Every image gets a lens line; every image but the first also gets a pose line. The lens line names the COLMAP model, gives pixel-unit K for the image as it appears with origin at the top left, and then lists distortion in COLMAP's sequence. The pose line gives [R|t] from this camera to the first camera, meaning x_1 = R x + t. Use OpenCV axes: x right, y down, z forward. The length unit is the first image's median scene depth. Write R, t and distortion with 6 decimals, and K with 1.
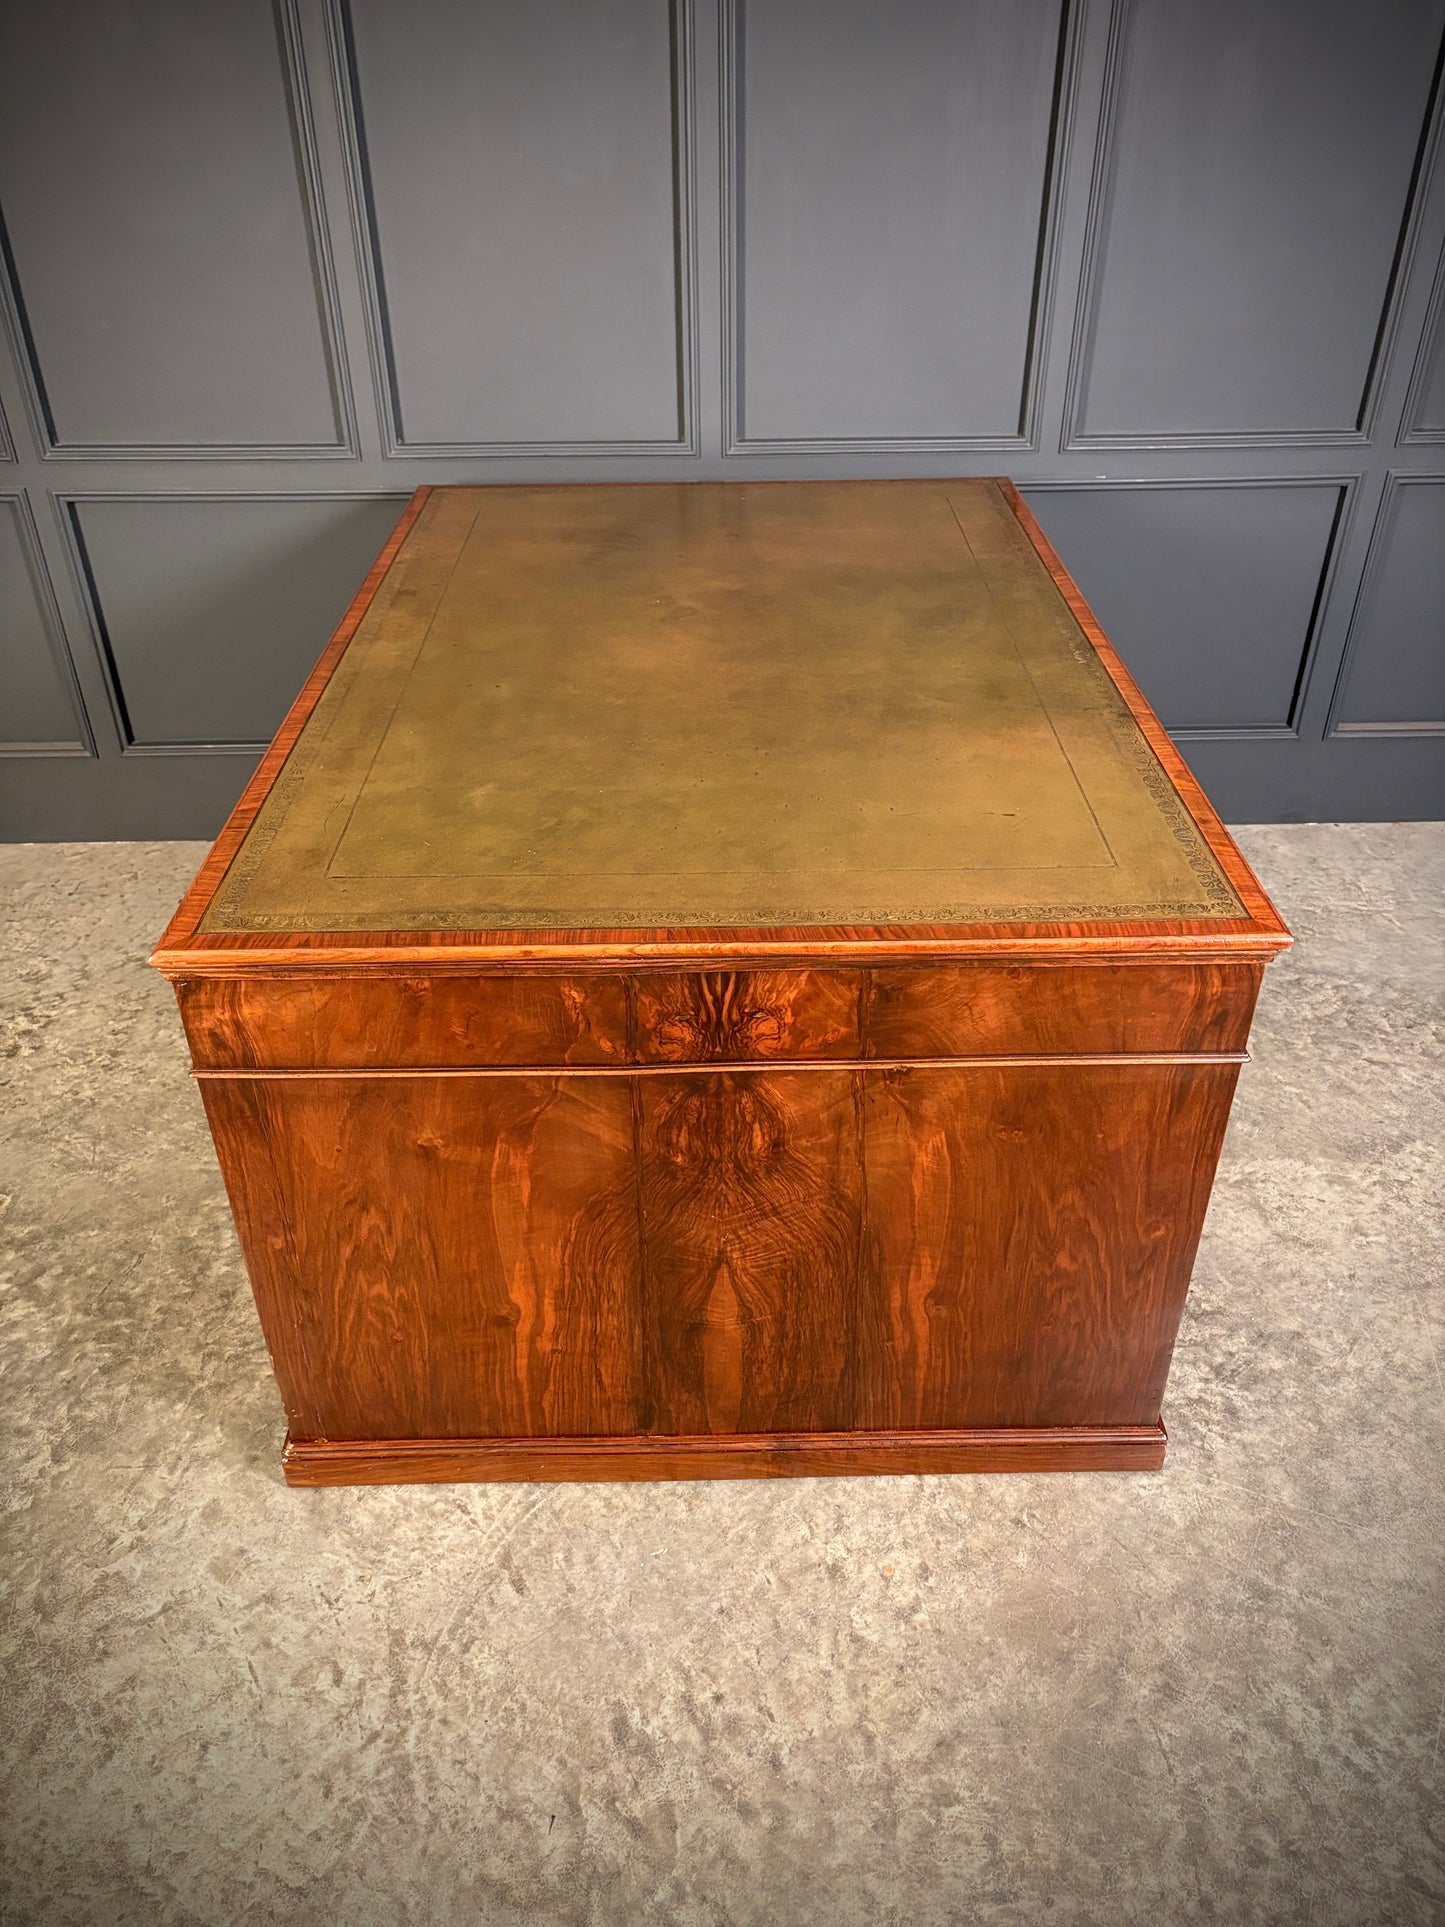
lens RADIAL K [[1505.9, 0, 722.8], [0, 1505.9, 964.2], [0, 0, 1]] dist [0.019105, -0.001056]
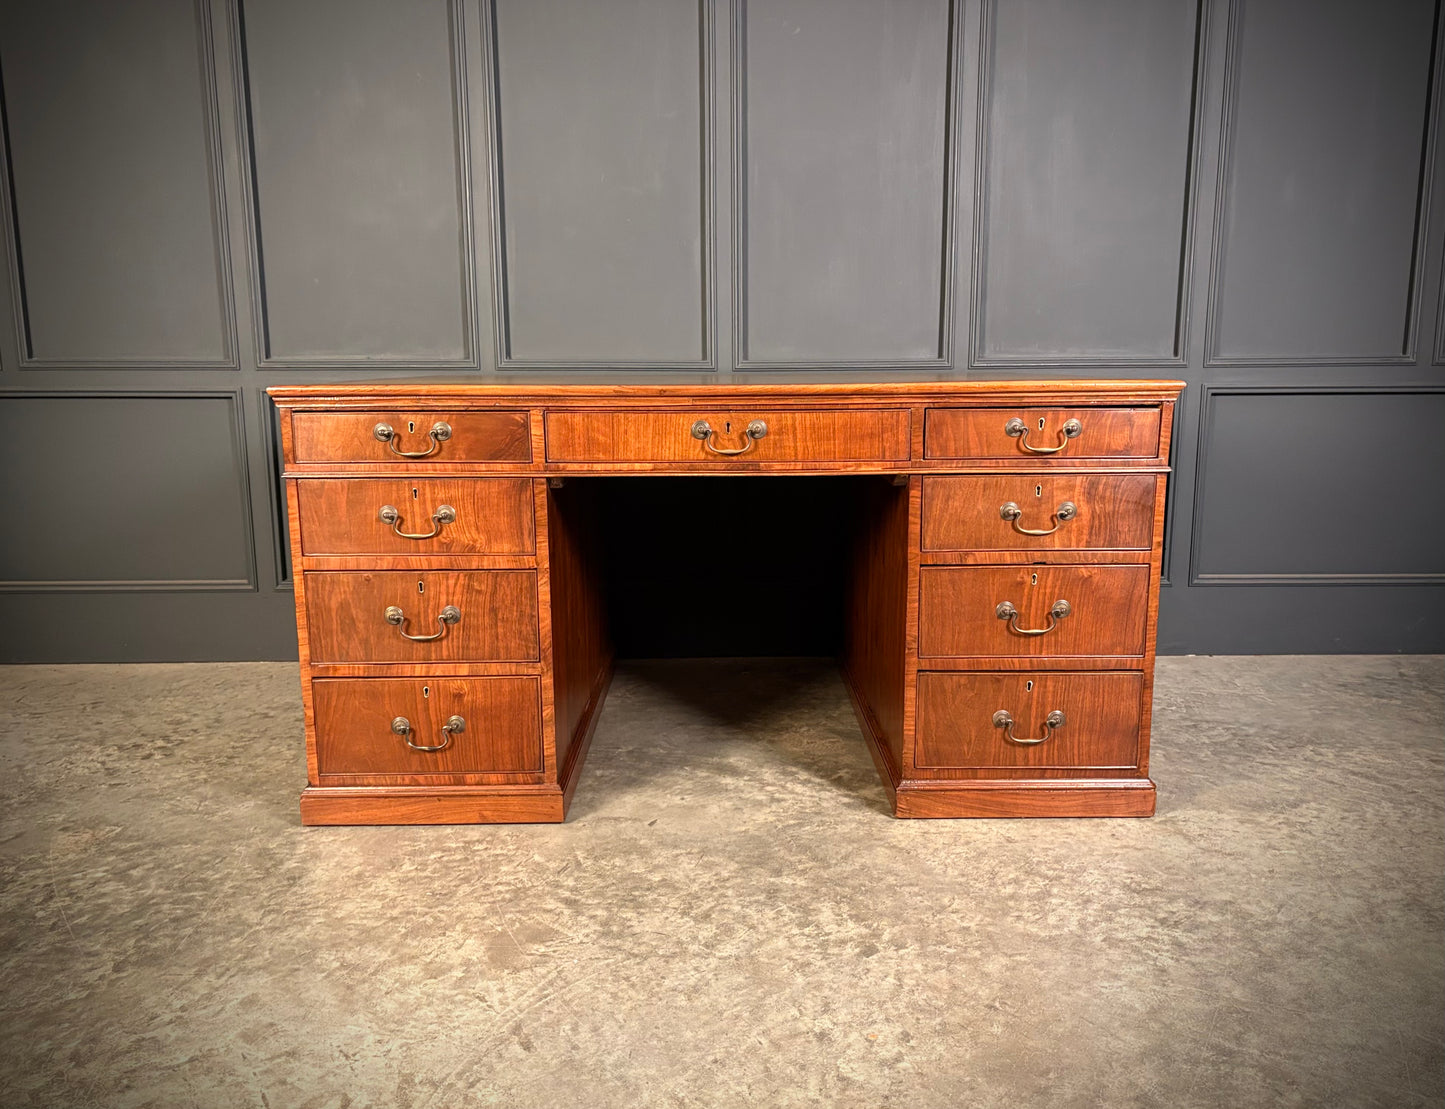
lens RADIAL K [[1162.6, 0, 736.5], [0, 1162.6, 554.1], [0, 0, 1]] dist [0.030754, -0.014729]
pose [[0.999972, 0.003827, -0.006370, 0.016860], [-0.006088, 0.913483, -0.406832, 0.418276], [0.004262, 0.406860, 0.913481, 0.102180]]
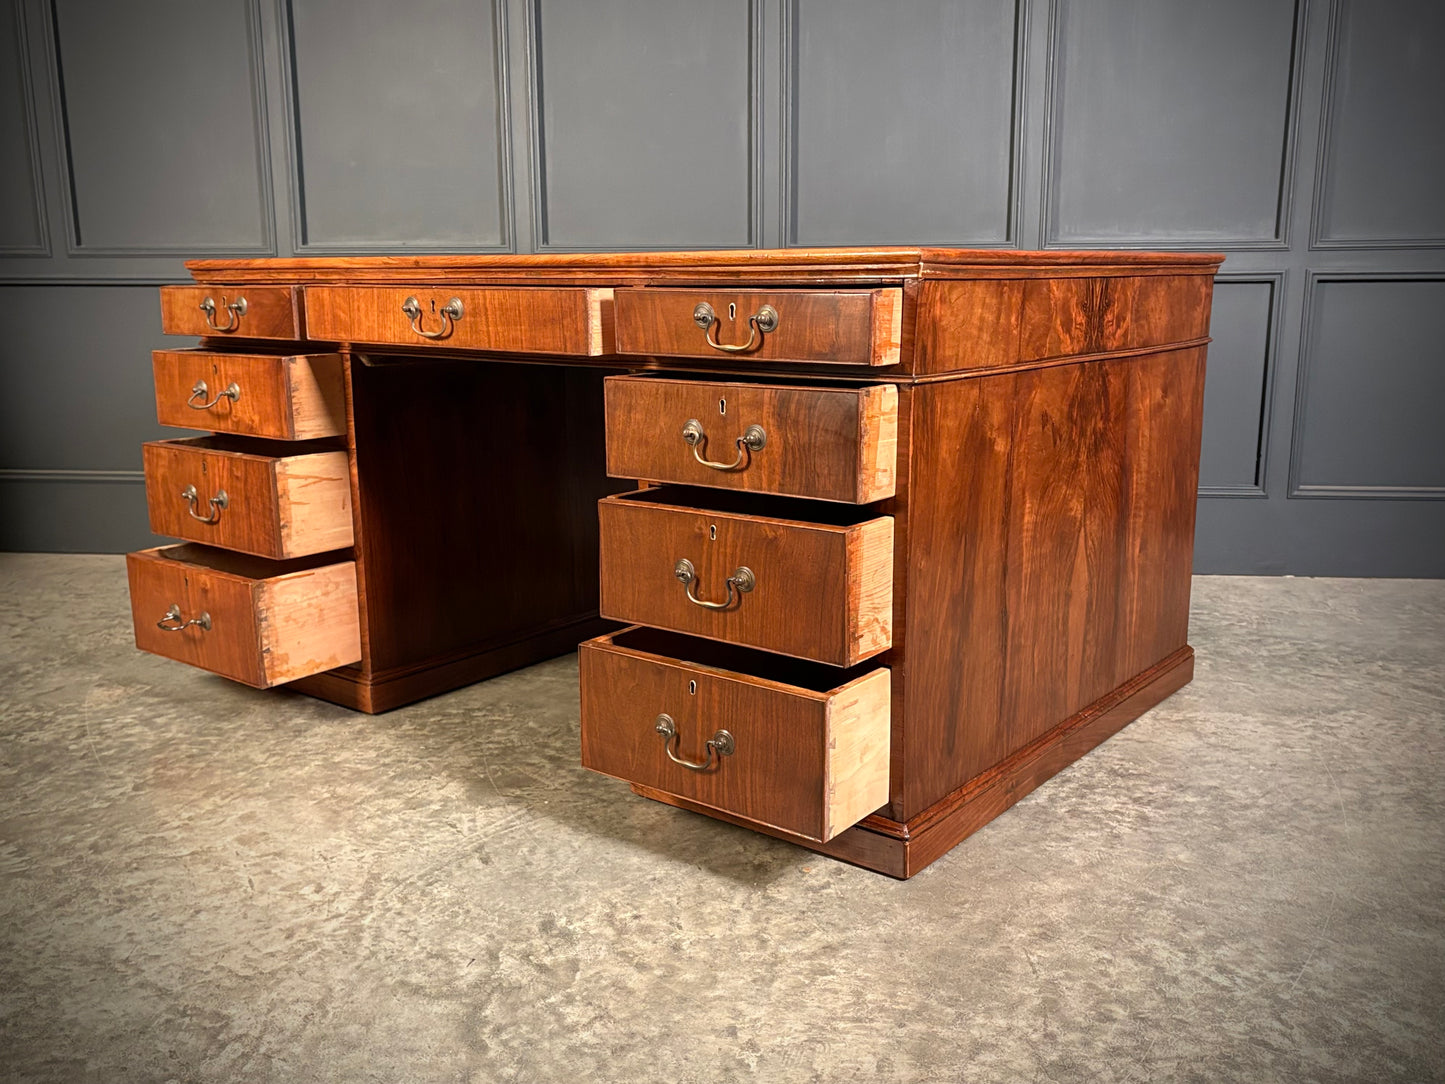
lens RADIAL K [[1377.0, 0, 713.4], [0, 1377.0, 550.6], [0, 0, 1]] dist [0.021972, 0.000000]
pose [[0.991141, 0.027922, -0.129842, 0.163743], [-0.074666, 0.925669, -0.370893, 0.555788], [0.109835, 0.377303, 0.919554, -0.038638]]
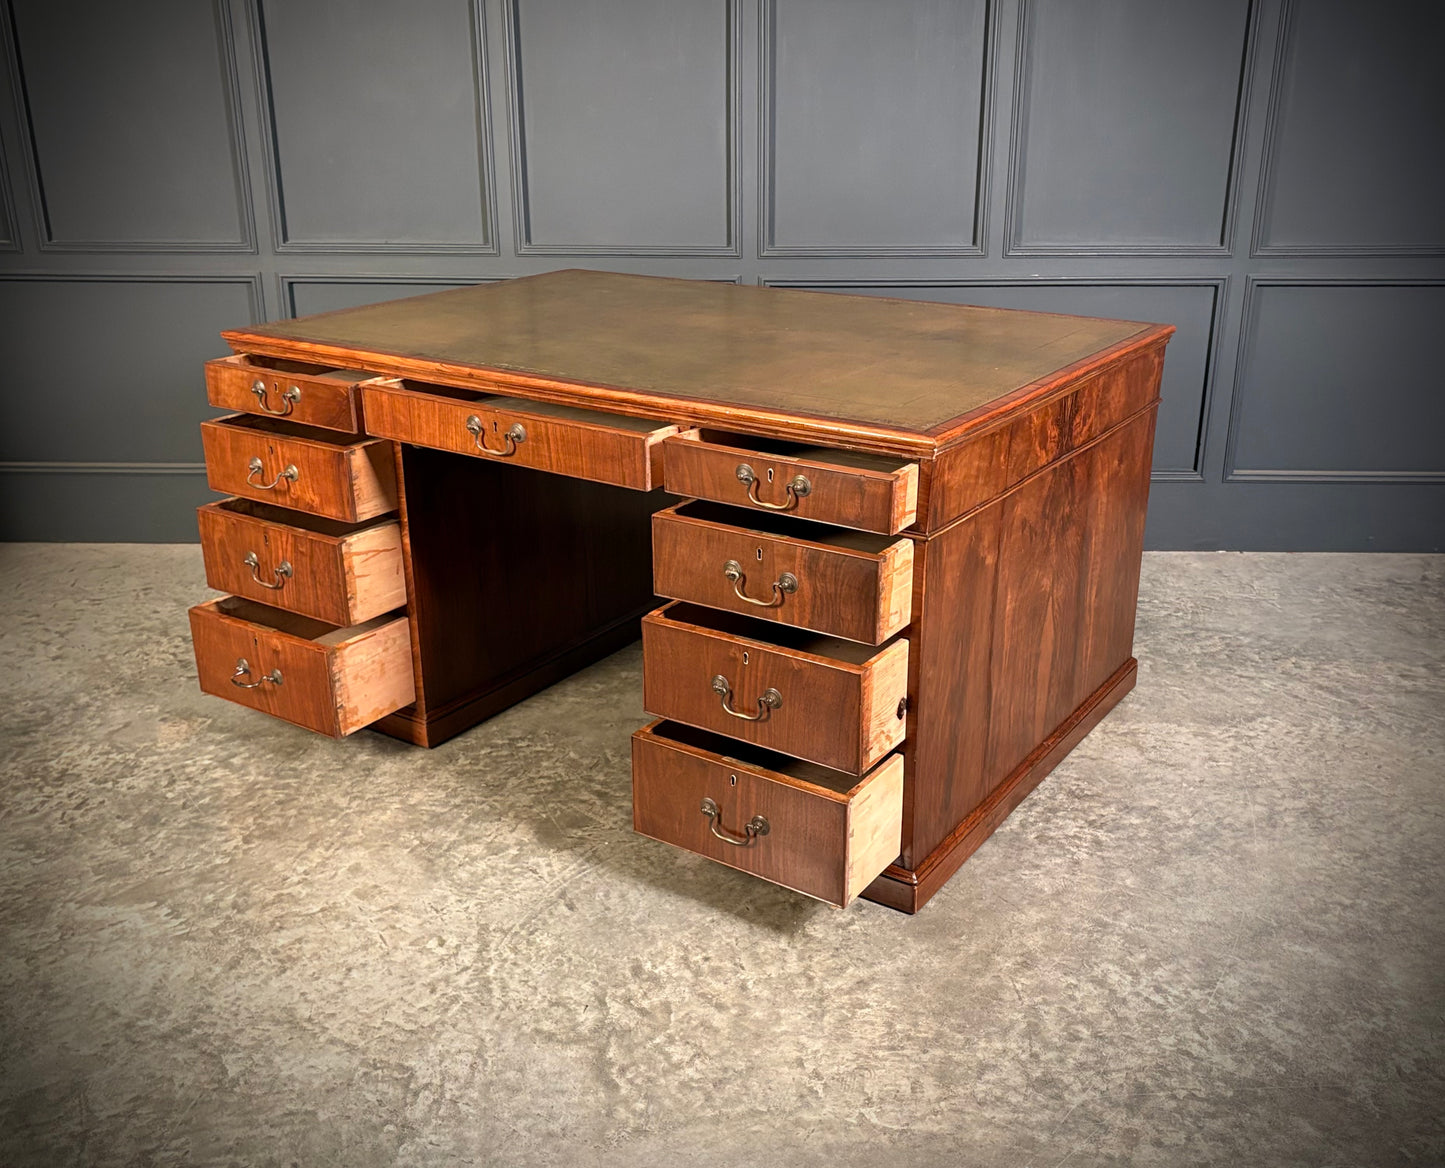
lens RADIAL K [[1498.6, 0, 736.8], [0, 1498.6, 588.9], [0, 0, 1]] dist [0.024483, 0.000000]
pose [[0.998796, 0.021667, -0.044020, 0.072896], [-0.031302, 0.972295, -0.231653, 0.430856], [0.037782, 0.232752, 0.971802, -0.410172]]
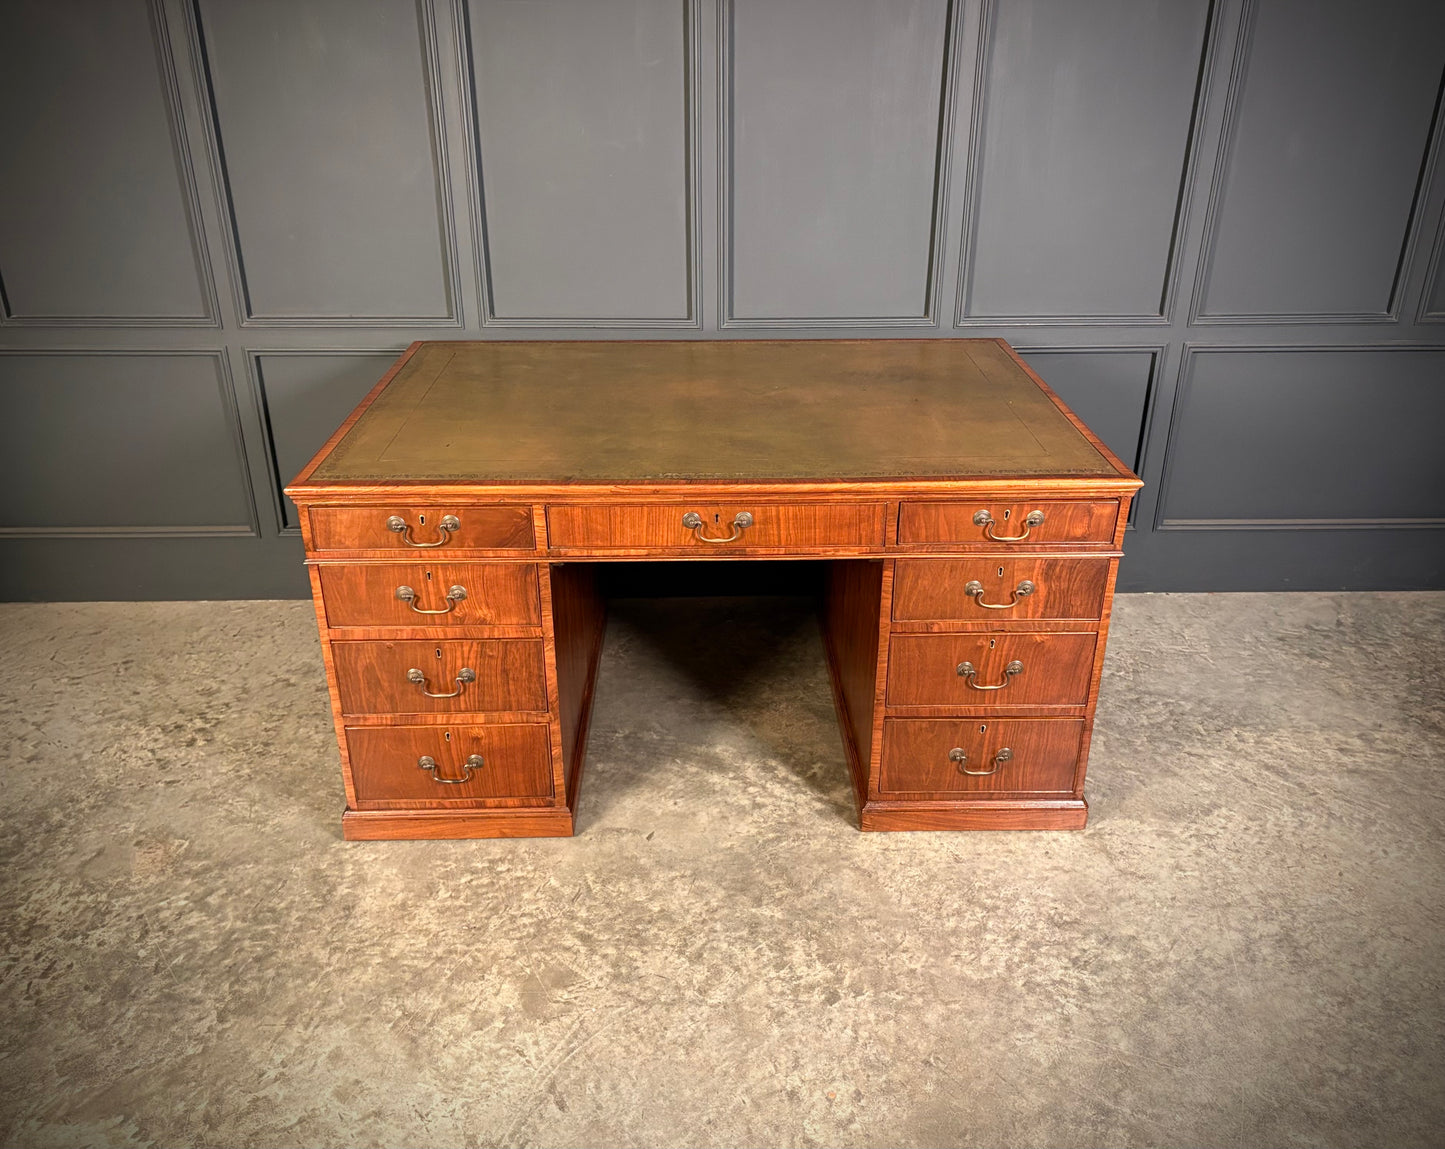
lens RADIAL K [[1221.0, 0, 730.3], [0, 1221.0, 570.5], [0, 0, 1]] dist [0.018577, 0.020017]
pose [[0.999952, 0.006347, 0.007497, 0.006270], [-0.005157, 0.988768, -0.149367, 0.096289], [-0.008361, 0.149321, 0.988753, -0.163833]]
